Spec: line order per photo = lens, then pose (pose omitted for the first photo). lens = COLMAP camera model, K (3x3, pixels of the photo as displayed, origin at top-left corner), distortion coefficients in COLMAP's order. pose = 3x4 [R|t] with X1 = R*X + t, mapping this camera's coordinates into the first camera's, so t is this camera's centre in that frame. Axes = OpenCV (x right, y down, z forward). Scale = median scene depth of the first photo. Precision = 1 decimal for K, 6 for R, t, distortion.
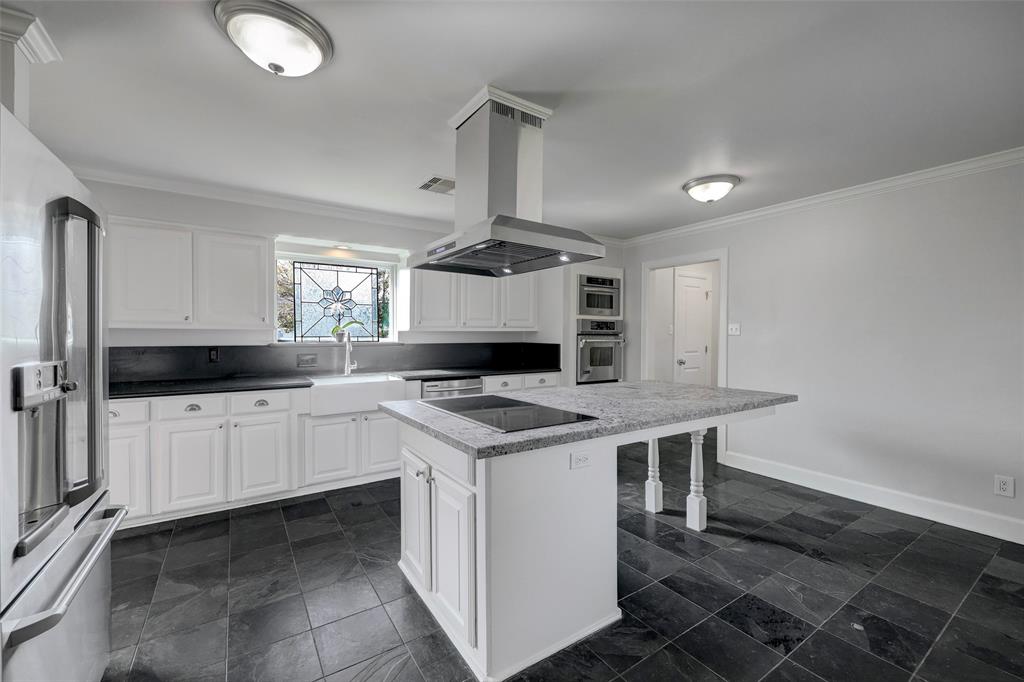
lens RADIAL K [[426.5, 0, 515.1], [0, 426.5, 336.9], [0, 0, 1]] dist [-0.001290, -0.000152]
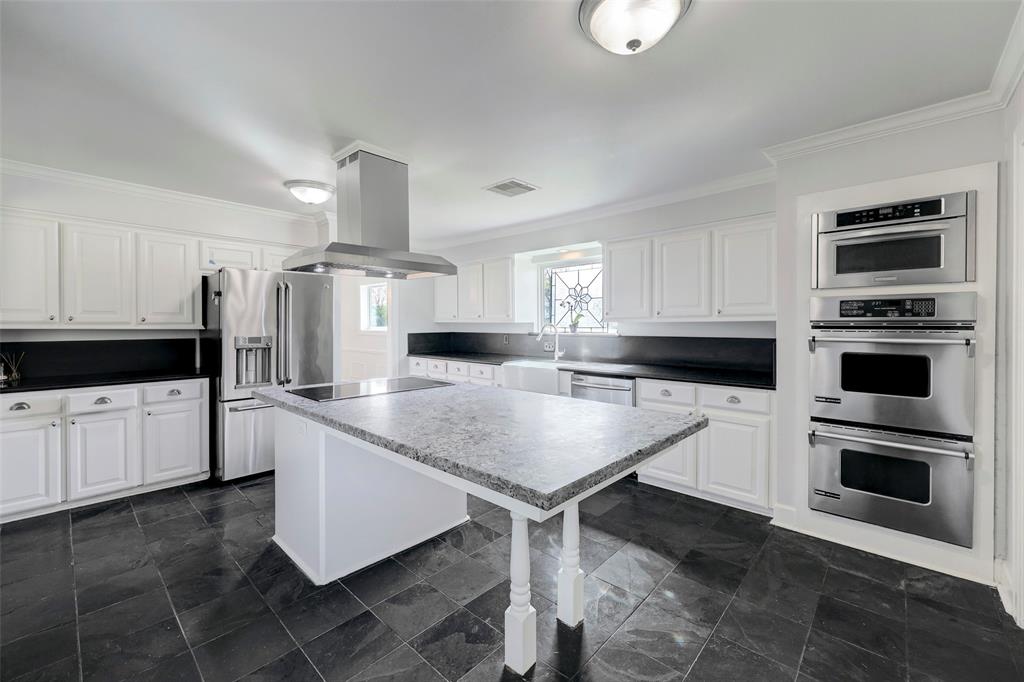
lens RADIAL K [[426.5, 0, 515.1], [0, 426.5, 336.9], [0, 0, 1]] dist [-0.001290, -0.000152]
pose [[0.220239, 0.028979, -0.975015, 0.652071], [-0.000861, 0.999564, 0.029514, -0.009736], [0.975446, -0.005661, 0.220168, 0.575995]]
